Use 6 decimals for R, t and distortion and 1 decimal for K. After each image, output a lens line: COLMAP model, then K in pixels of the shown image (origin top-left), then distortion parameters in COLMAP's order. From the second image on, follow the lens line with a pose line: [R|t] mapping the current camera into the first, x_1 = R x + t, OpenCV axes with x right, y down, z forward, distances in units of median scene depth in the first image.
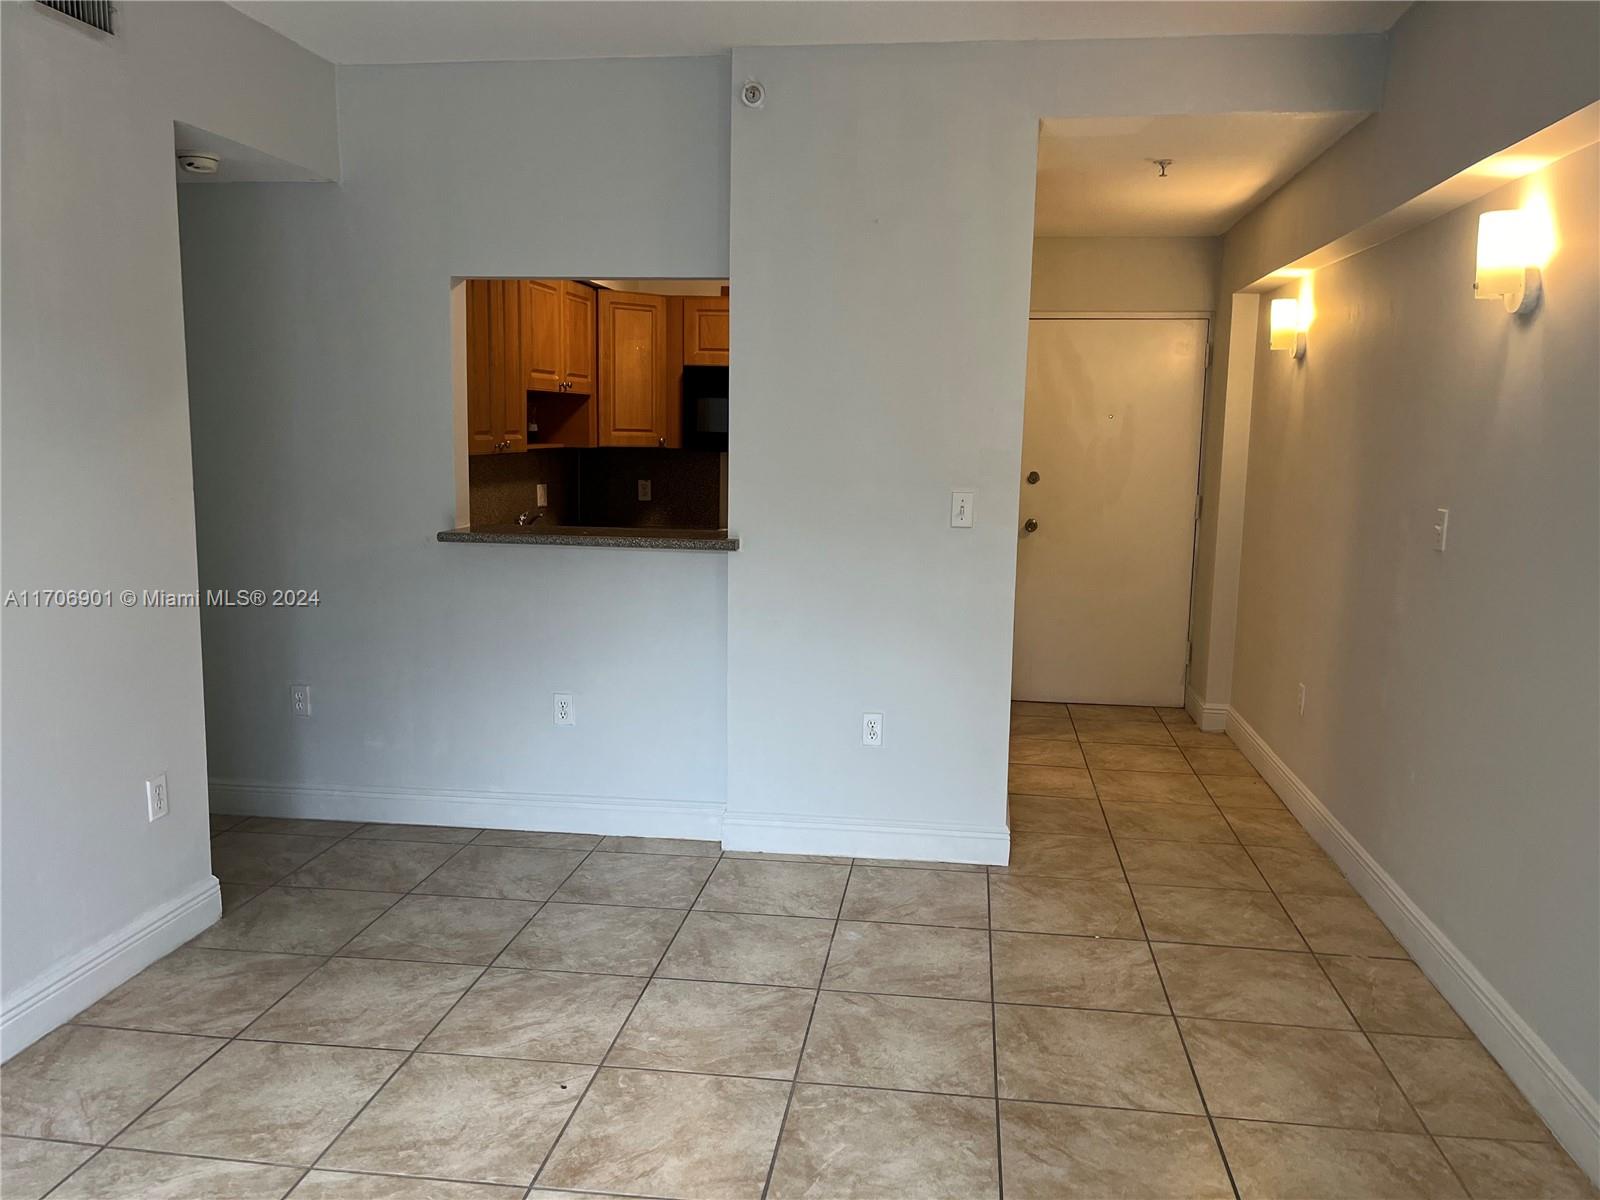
lens RADIAL K [[1216.2, 0, 800.0], [0, 1216.2, 600.0], [0, 0, 1]] dist [0.036234, 0.000159]
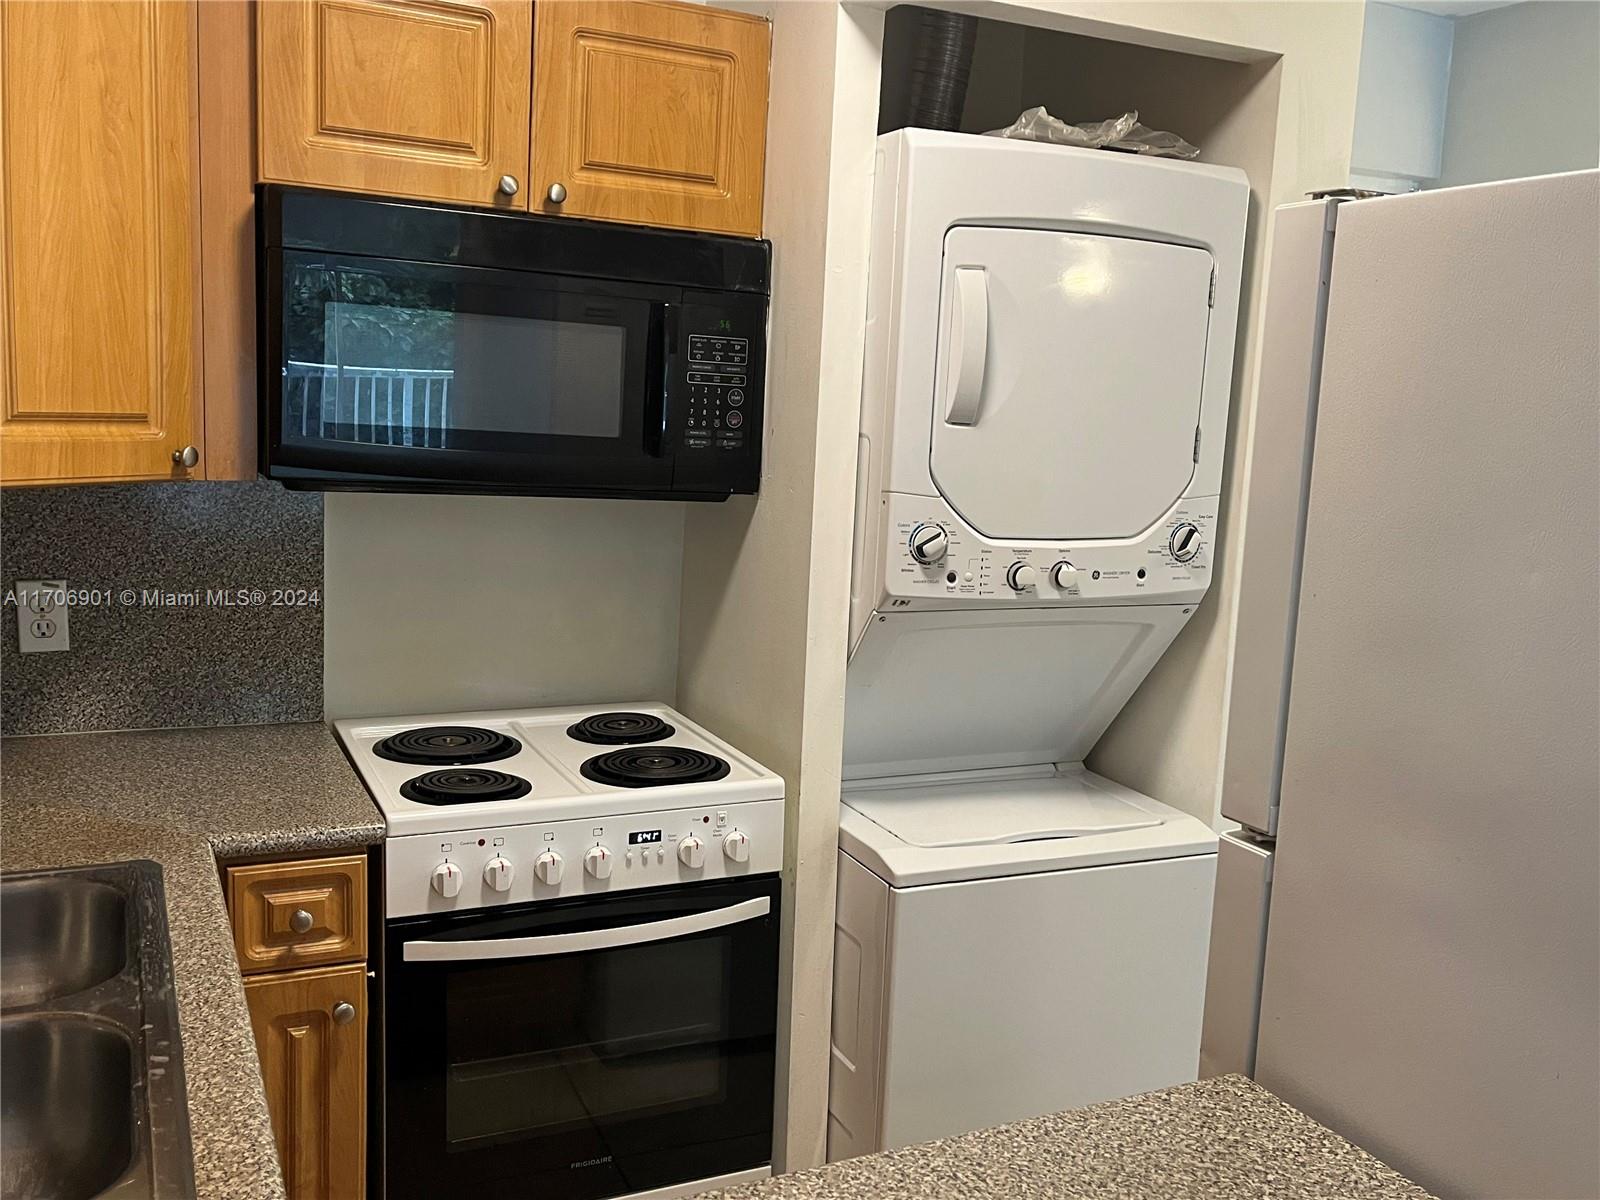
lens RADIAL K [[1428.2, 0, 800.0], [0, 1428.2, 600.0], [0, 0, 1]] dist [0.052208, -0.054985]
pose [[0.834259, -0.056389, 0.548481, -0.177144], [0.046015, 0.998407, 0.032656, -0.104006], [-0.549449, -0.002006, 0.835525, 0.665087]]
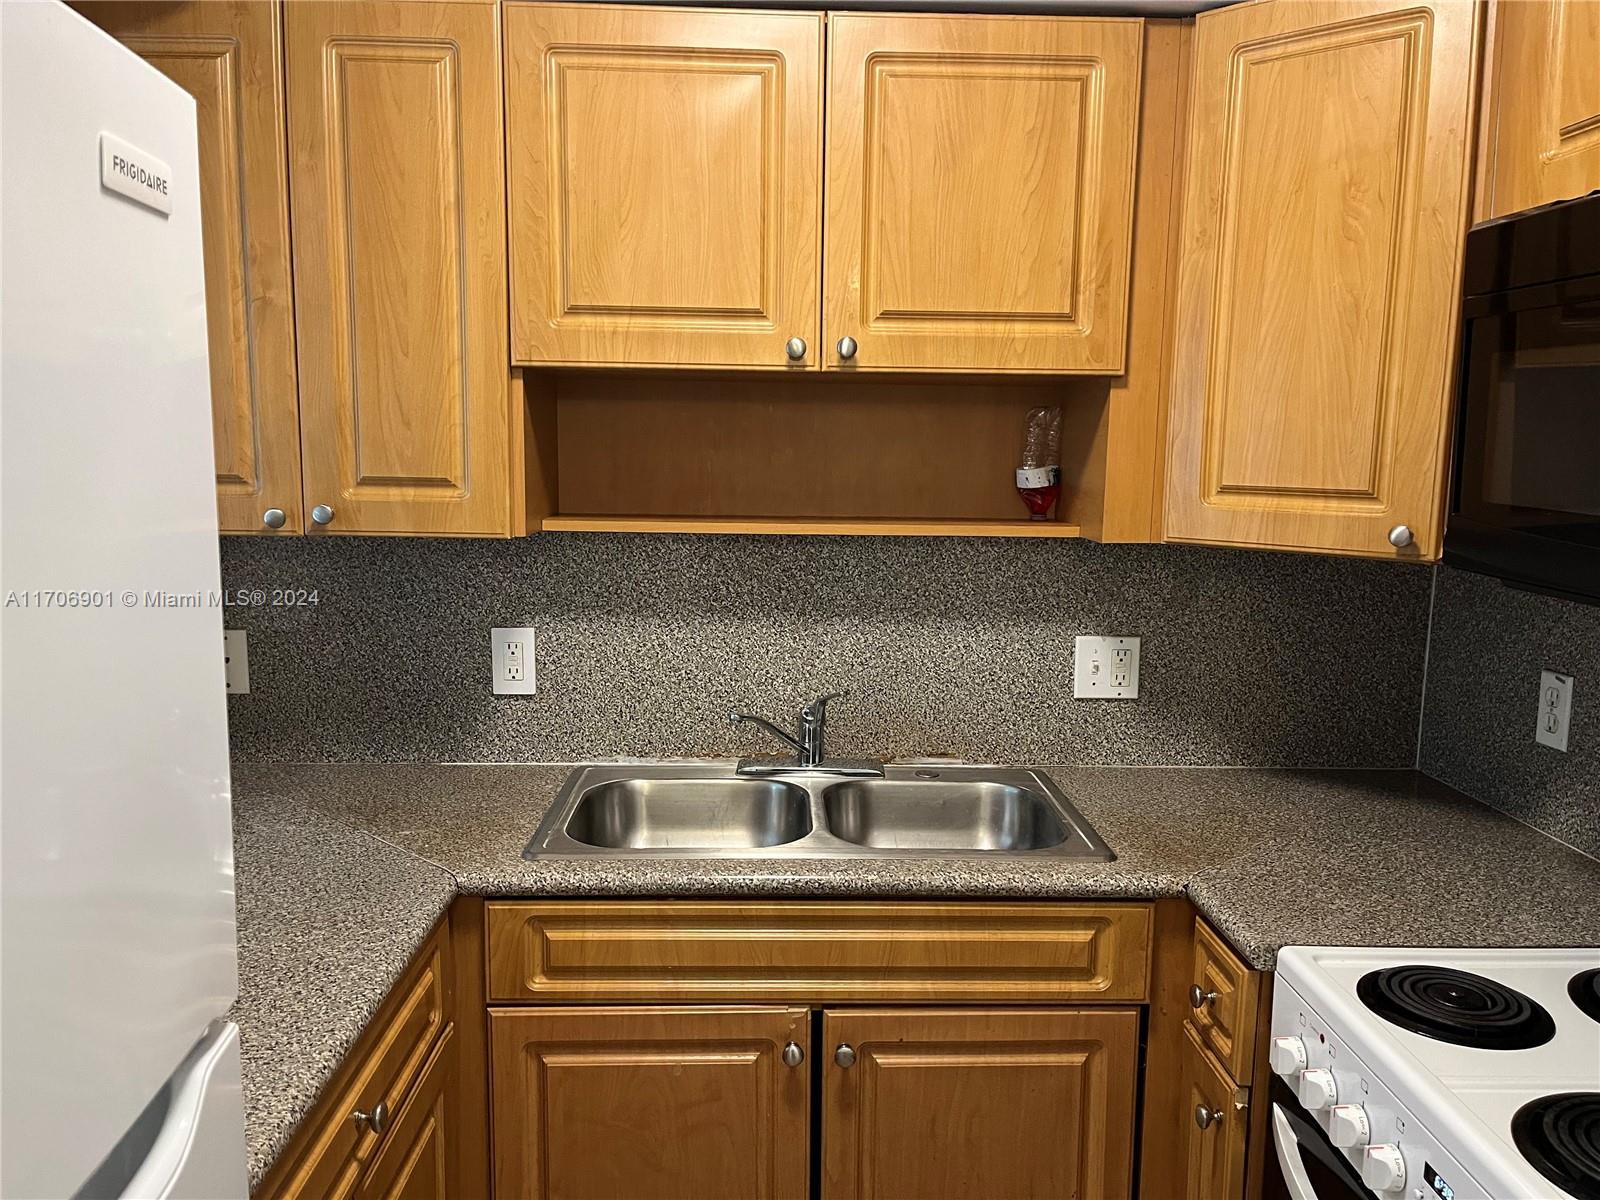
lens RADIAL K [[1216.2, 0, 800.0], [0, 1216.2, 600.0], [0, 0, 1]] dist [0.036234, 0.000159]
pose [[0.165930, 0.113907, -0.979537, 0.119360], [-0.151965, 0.984395, 0.088730, -0.121733], [0.974358, 0.134132, 0.180650, 0.836626]]
